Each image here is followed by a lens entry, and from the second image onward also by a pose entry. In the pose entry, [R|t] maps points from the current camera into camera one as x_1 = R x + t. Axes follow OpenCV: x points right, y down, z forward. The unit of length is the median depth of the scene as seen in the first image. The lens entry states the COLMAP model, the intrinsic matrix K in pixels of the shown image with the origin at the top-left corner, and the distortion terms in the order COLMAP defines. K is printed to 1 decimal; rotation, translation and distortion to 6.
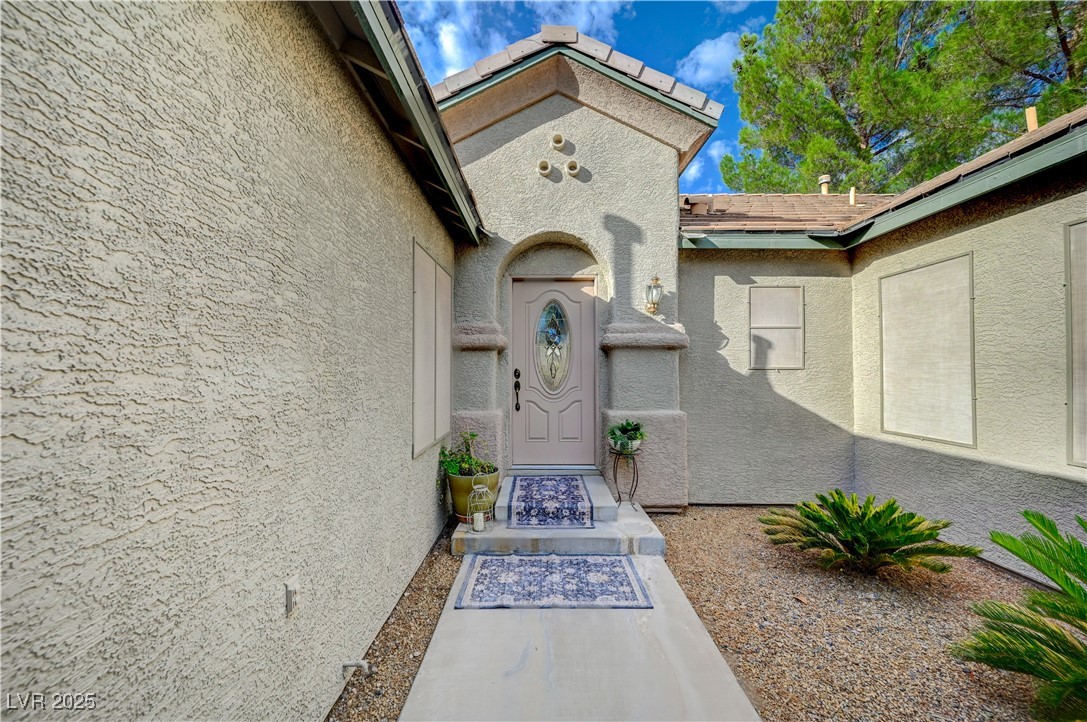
lens RADIAL K [[437.9, 0, 542.1], [0, 437.9, 365.5], [0, 0, 1]] dist [-0.000571, -0.000500]
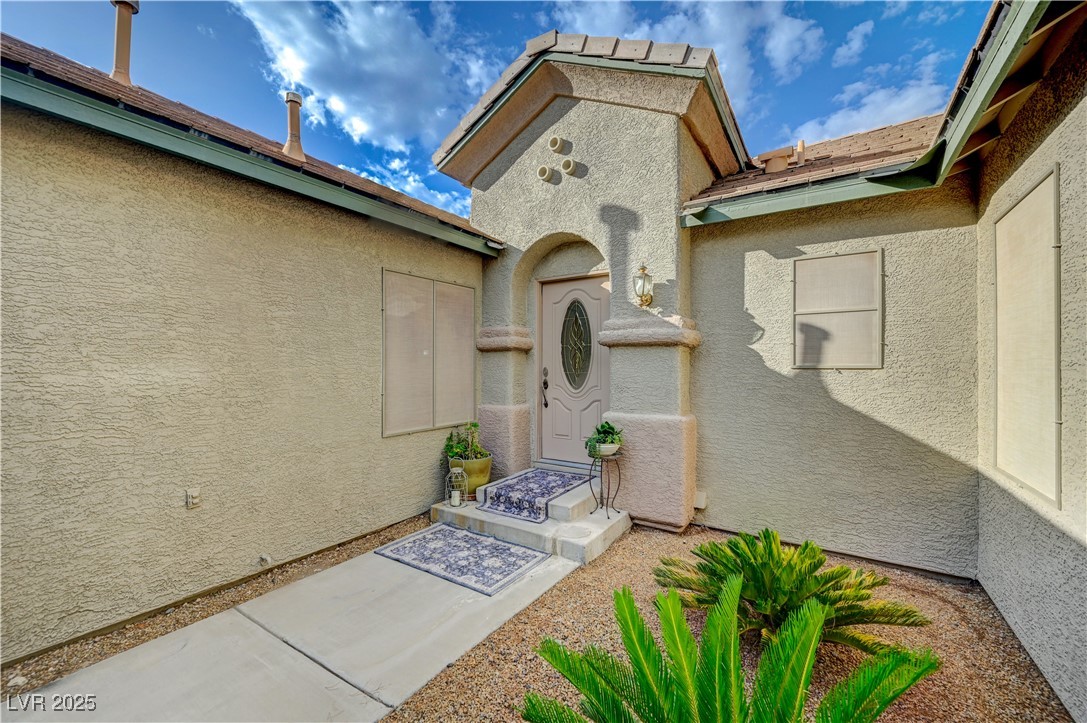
lens RADIAL K [[437.9, 0, 507.3], [0, 437.9, 365.6], [0, 0, 1]] dist [-0.000571, -0.000500]
pose [[0.825331, -0.001883, -0.564646, 0.527646], [0.007330, 0.999946, 0.007380, -0.005762], [0.564602, -0.010230, 0.825300, 0.093036]]
